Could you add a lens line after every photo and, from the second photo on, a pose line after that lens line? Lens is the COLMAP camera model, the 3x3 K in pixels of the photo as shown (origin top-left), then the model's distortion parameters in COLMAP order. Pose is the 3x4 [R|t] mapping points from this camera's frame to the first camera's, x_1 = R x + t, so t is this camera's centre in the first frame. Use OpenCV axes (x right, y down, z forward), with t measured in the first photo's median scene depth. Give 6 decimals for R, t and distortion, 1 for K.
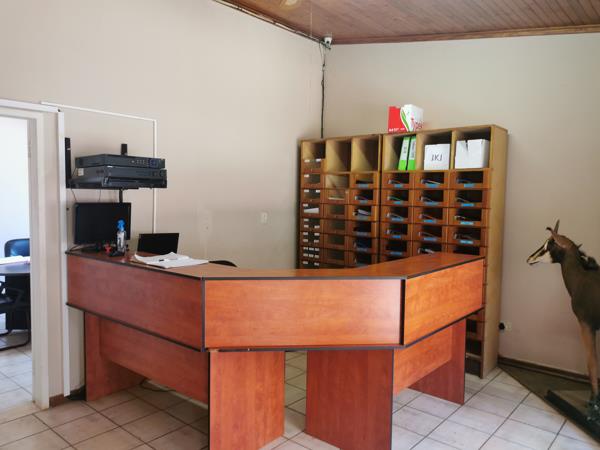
lens RADIAL K [[460.1, 0, 300.0], [0, 460.1, 226.9], [0, 0, 1]] dist [0.010595, 0.001723]
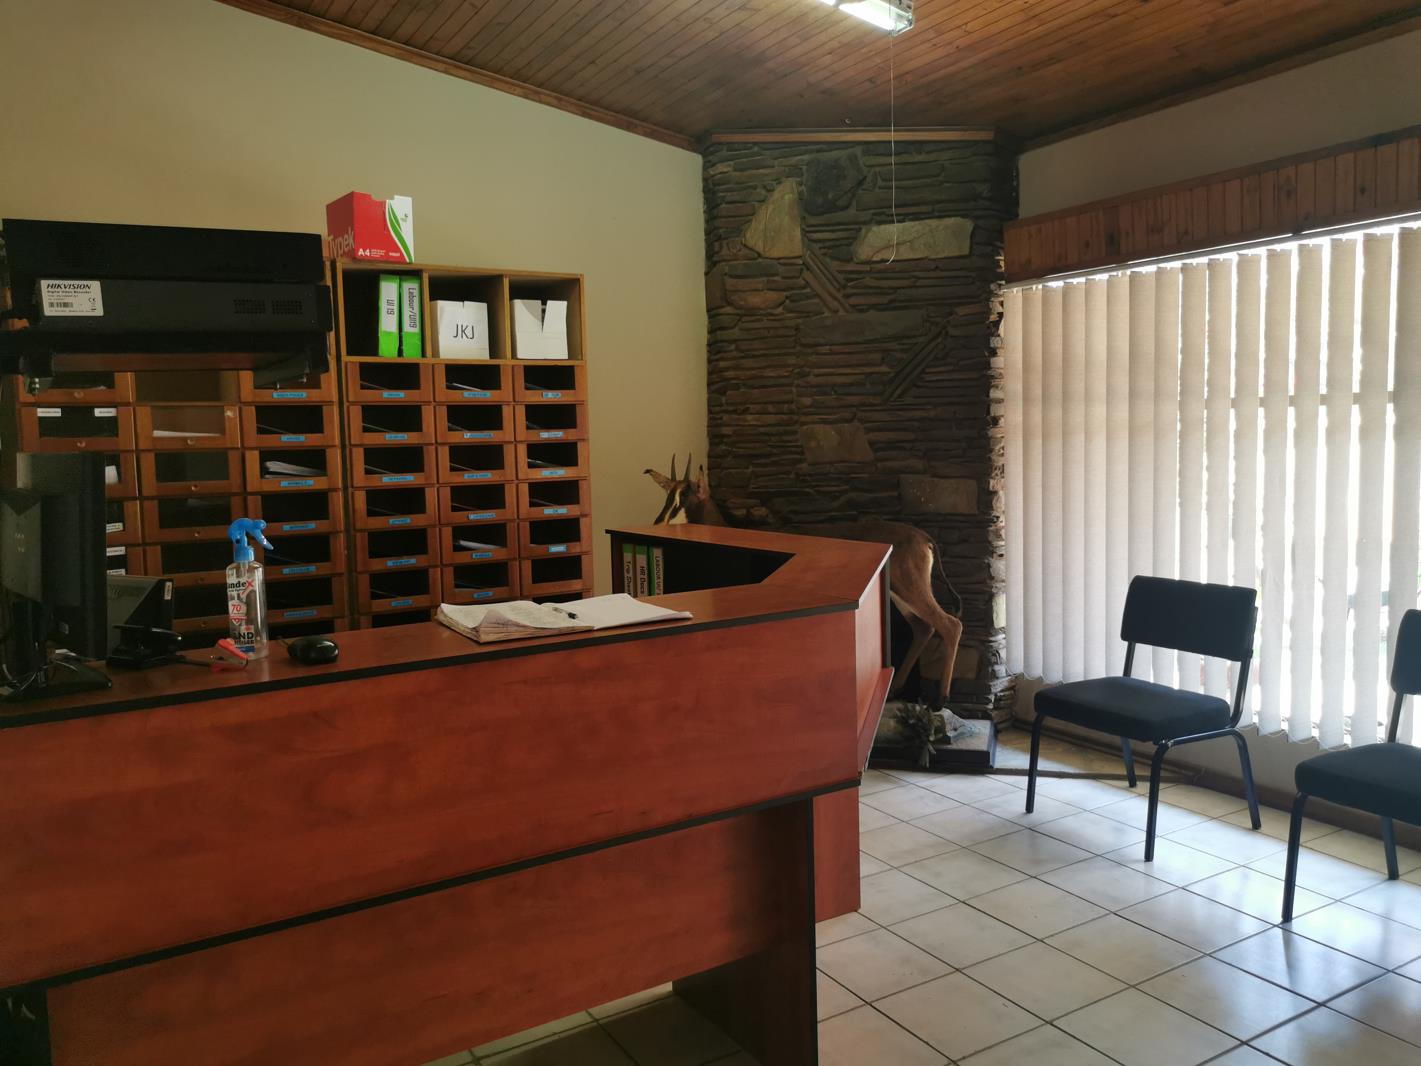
lens RADIAL K [[1089.6, 0, 711.0], [0, 1089.6, 527.3], [0, 0, 1]] dist [0.010595, 0.001723]
pose [[0.304606, -0.114860, 0.945528, -0.628506], [0.085022, 0.992018, 0.093117, -0.040297], [-0.948676, 0.052027, 0.311940, 0.448163]]
